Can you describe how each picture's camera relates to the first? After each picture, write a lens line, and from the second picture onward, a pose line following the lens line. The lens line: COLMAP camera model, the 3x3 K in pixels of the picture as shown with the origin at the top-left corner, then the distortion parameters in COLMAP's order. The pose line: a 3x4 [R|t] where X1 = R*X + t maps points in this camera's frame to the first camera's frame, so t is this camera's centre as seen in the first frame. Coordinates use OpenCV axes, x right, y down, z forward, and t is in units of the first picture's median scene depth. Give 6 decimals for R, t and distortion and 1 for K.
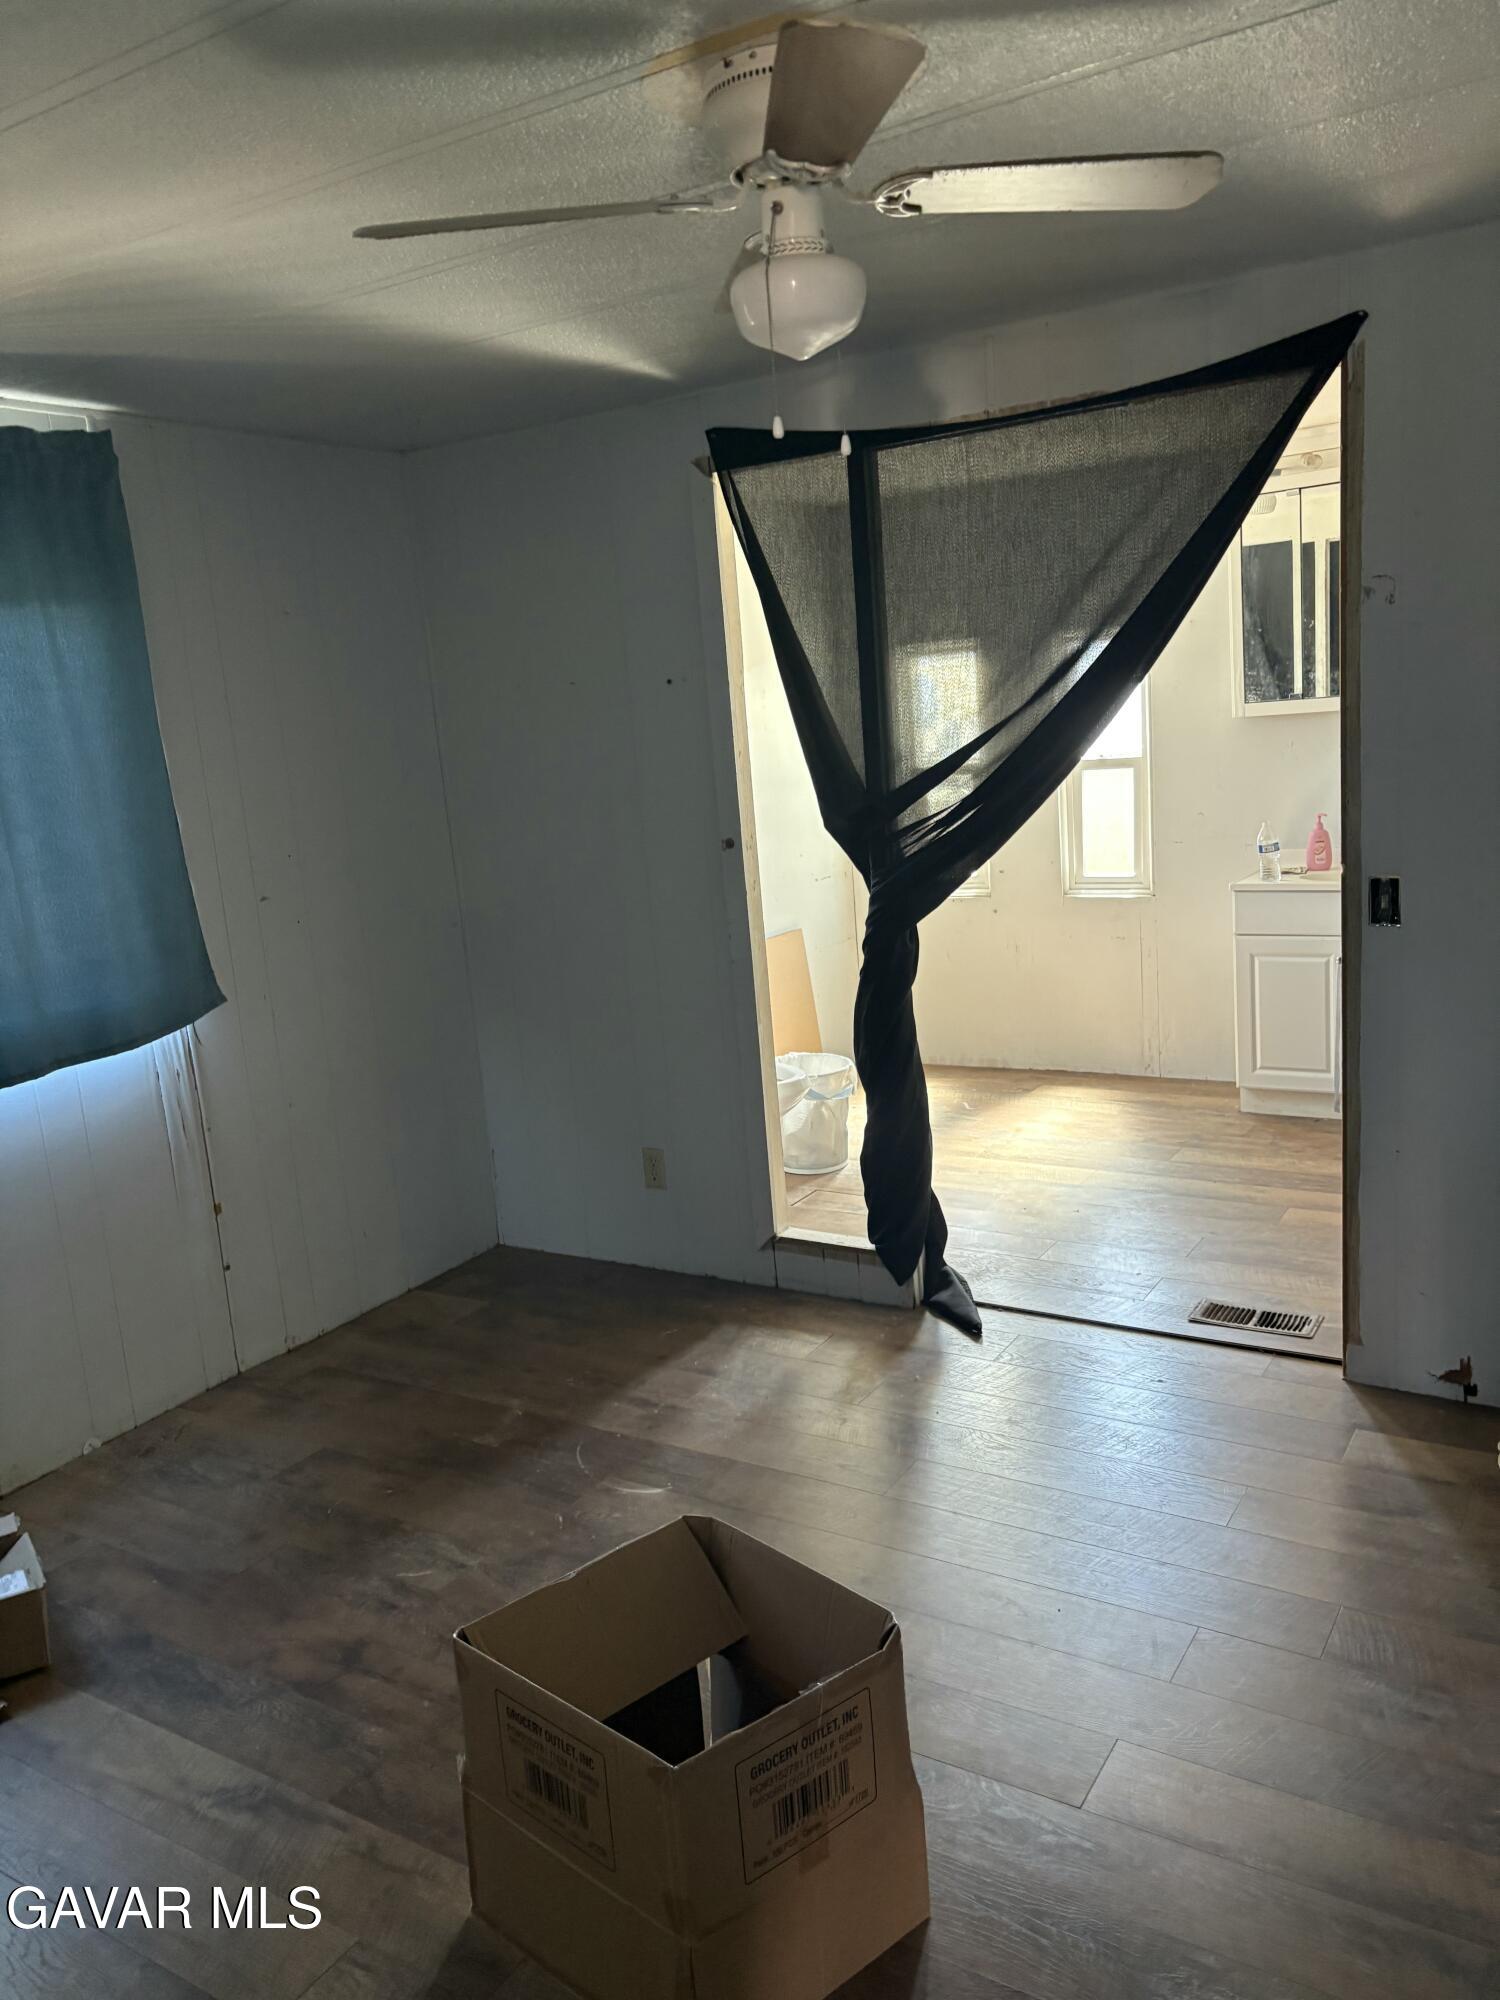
lens RADIAL K [[1518.6, 0, 735.4], [0, 1518.6, 995.4], [0, 0, 1]] dist [0.000071, -0.003910]
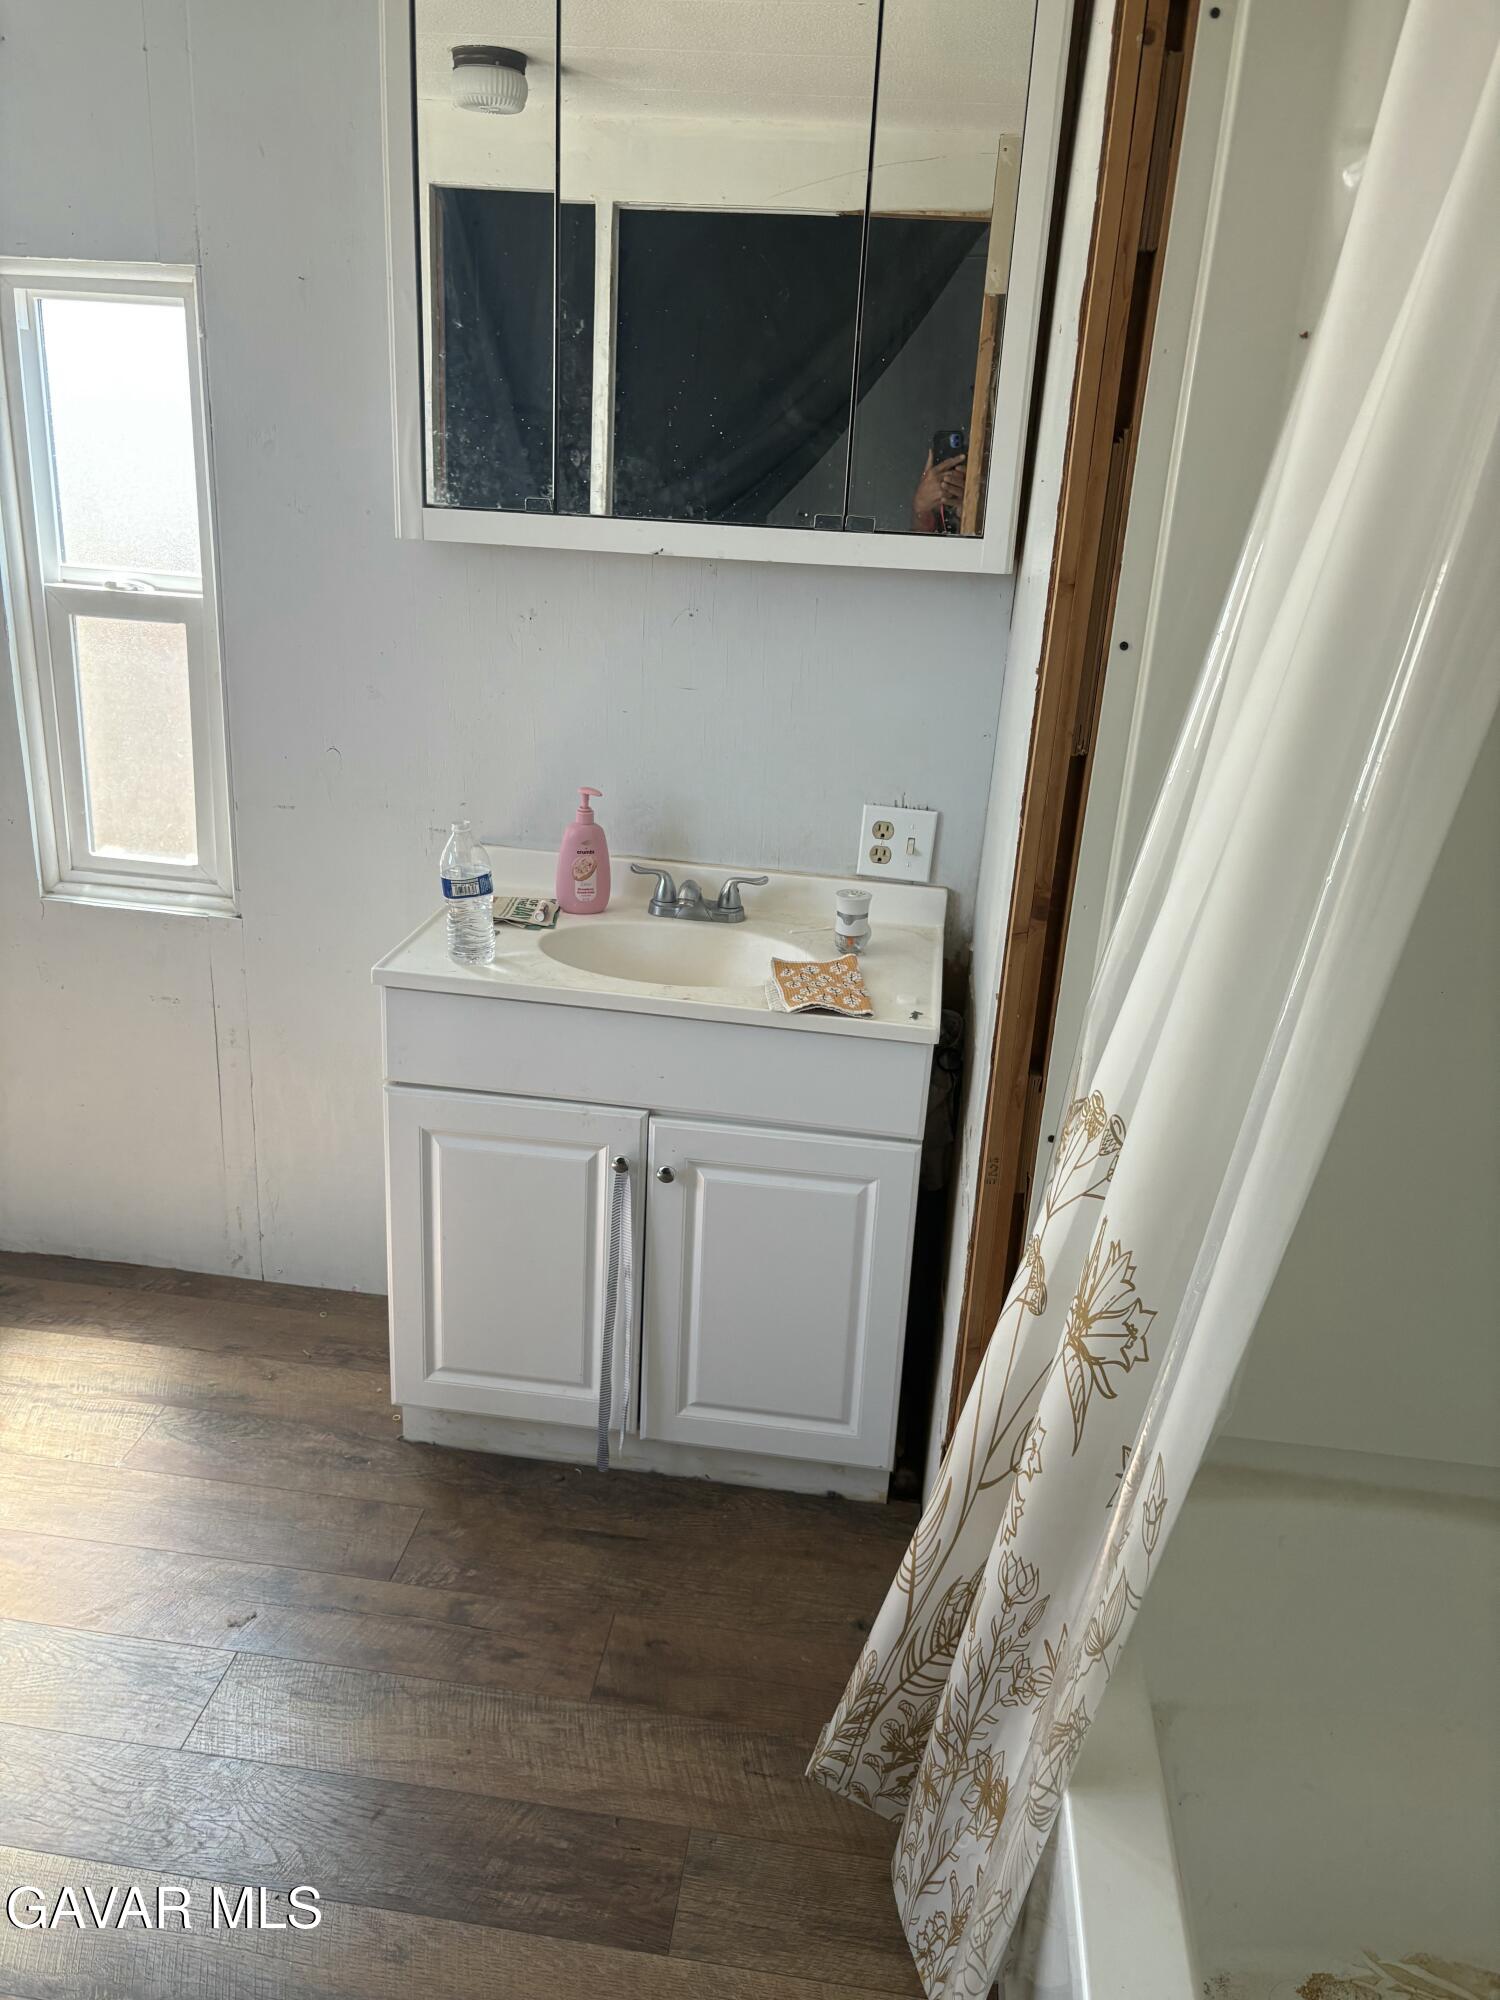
lens RADIAL K [[1518.6, 0, 735.4], [0, 1518.6, 995.4], [0, 0, 1]] dist [0.000071, -0.003910]
pose [[0.896730, -0.027824, 0.441702, 0.226886], [-0.045957, 0.986773, 0.155460, -0.130366], [-0.440185, -0.159705, 0.883590, 0.581787]]
